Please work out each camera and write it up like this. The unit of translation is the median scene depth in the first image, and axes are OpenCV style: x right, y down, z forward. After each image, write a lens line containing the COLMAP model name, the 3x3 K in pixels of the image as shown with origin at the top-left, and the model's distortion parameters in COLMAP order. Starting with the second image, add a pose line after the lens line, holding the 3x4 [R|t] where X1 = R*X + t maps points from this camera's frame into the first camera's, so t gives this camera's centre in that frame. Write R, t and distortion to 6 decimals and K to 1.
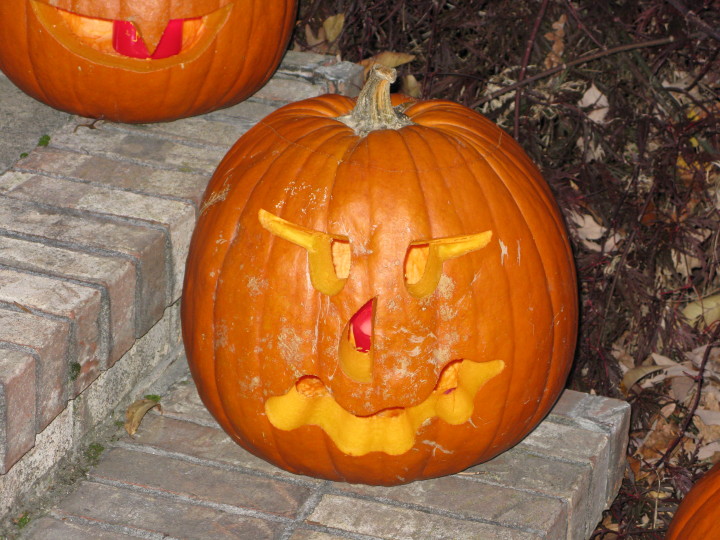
lens RADIAL K [[2810.5, 0, 360.0], [0, 2810.5, 270.0], [0, 0, 1]] dist [0.004932, 0.457525]
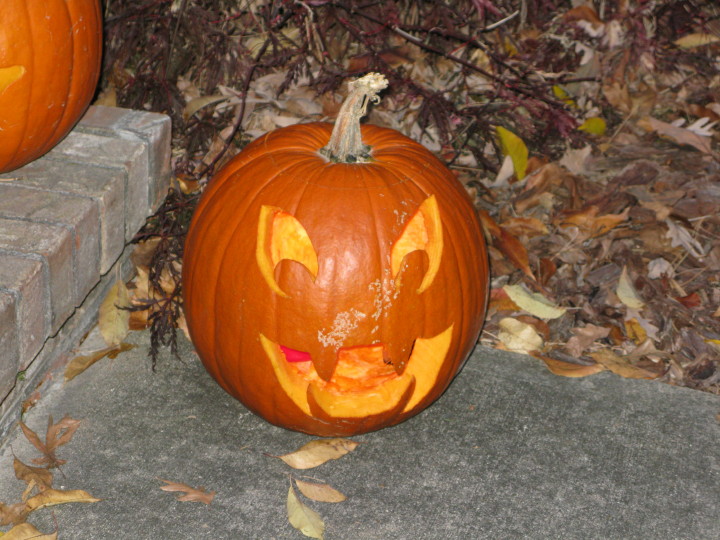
lens RADIAL K [[2810.5, 0, 360.0], [0, 2810.5, 270.0], [0, 0, 1]] dist [0.004932, 0.457525]
pose [[0.996840, -0.044133, 0.066054, 0.095684], [0.041138, 0.998093, 0.046032, 0.060097], [-0.067960, -0.043169, 0.996754, -0.078503]]
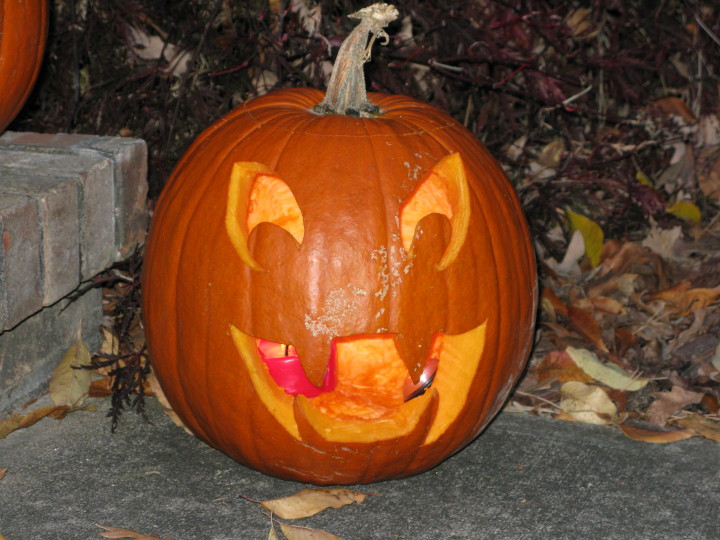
lens RADIAL K [[2811.4, 0, 412.3], [0, 2811.4, 320.9], [0, 0, 1]] dist [0.001701, -0.490475]
pose [[0.998271, -0.045685, 0.036981, 0.144533], [0.050574, 0.988228, -0.144390, 0.232506], [-0.029950, 0.146011, 0.988830, 0.155503]]
